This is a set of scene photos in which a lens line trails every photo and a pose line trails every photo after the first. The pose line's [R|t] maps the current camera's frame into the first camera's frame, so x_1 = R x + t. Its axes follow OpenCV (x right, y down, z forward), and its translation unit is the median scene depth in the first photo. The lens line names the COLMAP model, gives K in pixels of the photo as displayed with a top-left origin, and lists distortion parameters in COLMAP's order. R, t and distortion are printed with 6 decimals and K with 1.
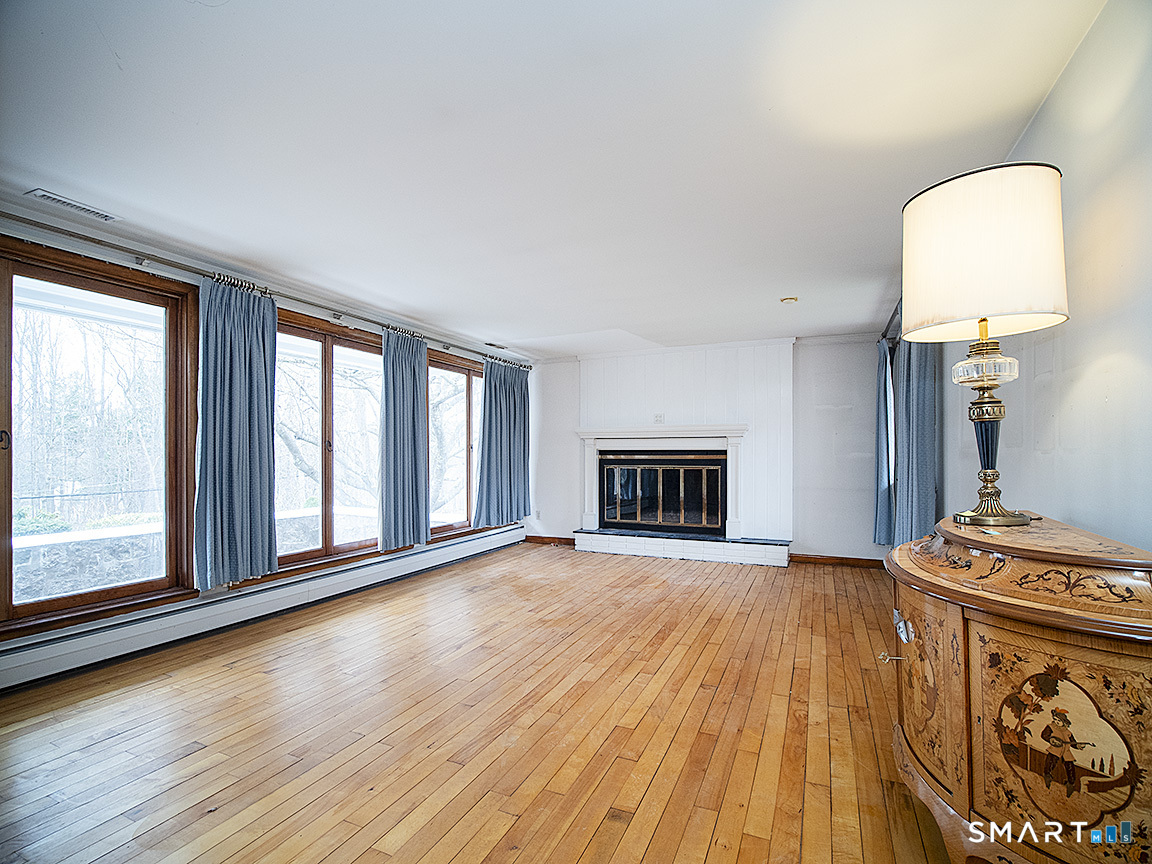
lens RADIAL K [[528.0, 0, 582.9], [0, 528.0, 457.5], [0, 0, 1]] dist [-0.024083, -0.000379]
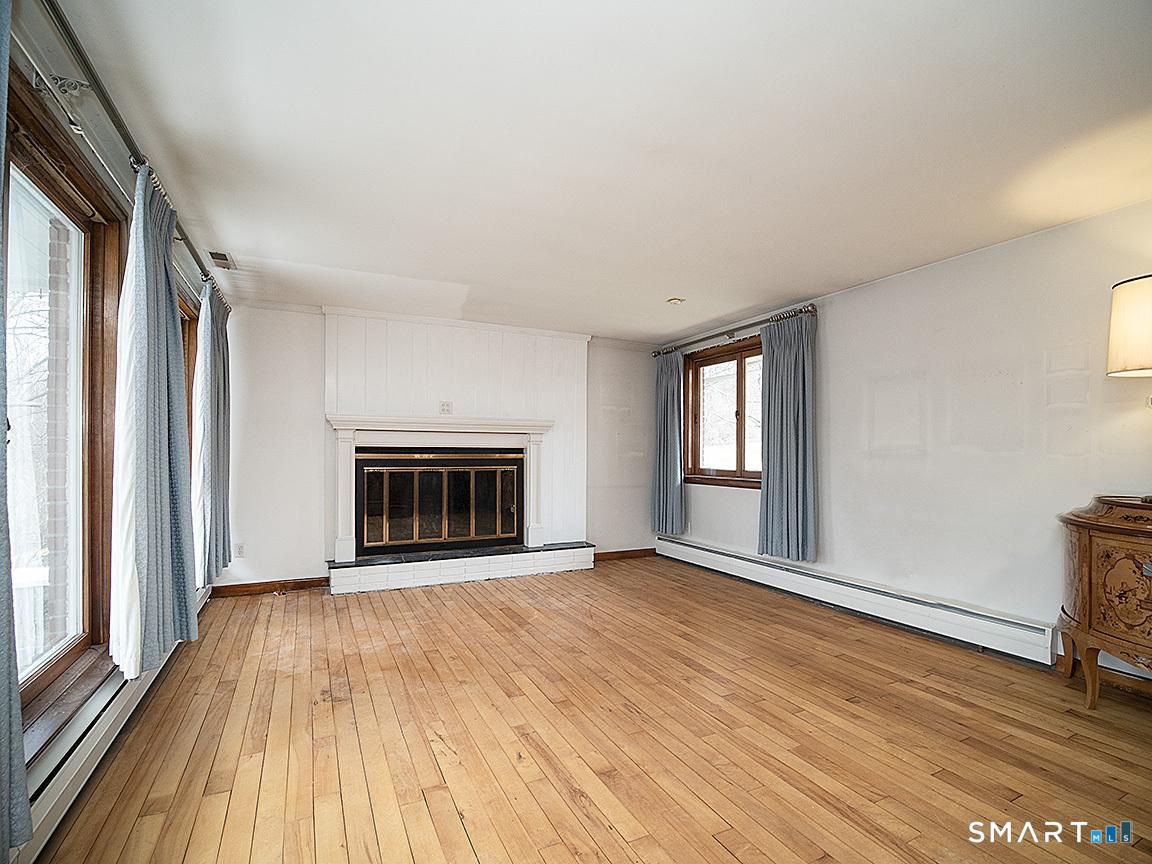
lens RADIAL K [[542.0, 0, 583.3], [0, 542.0, 453.7], [0, 0, 1]] dist [-0.020480, -0.000593]
pose [[0.635077, 0.002668, 0.772444, -0.379713], [-0.000519, 0.999995, -0.003028, -0.002309], [-0.772448, 0.001522, 0.635076, 0.350321]]
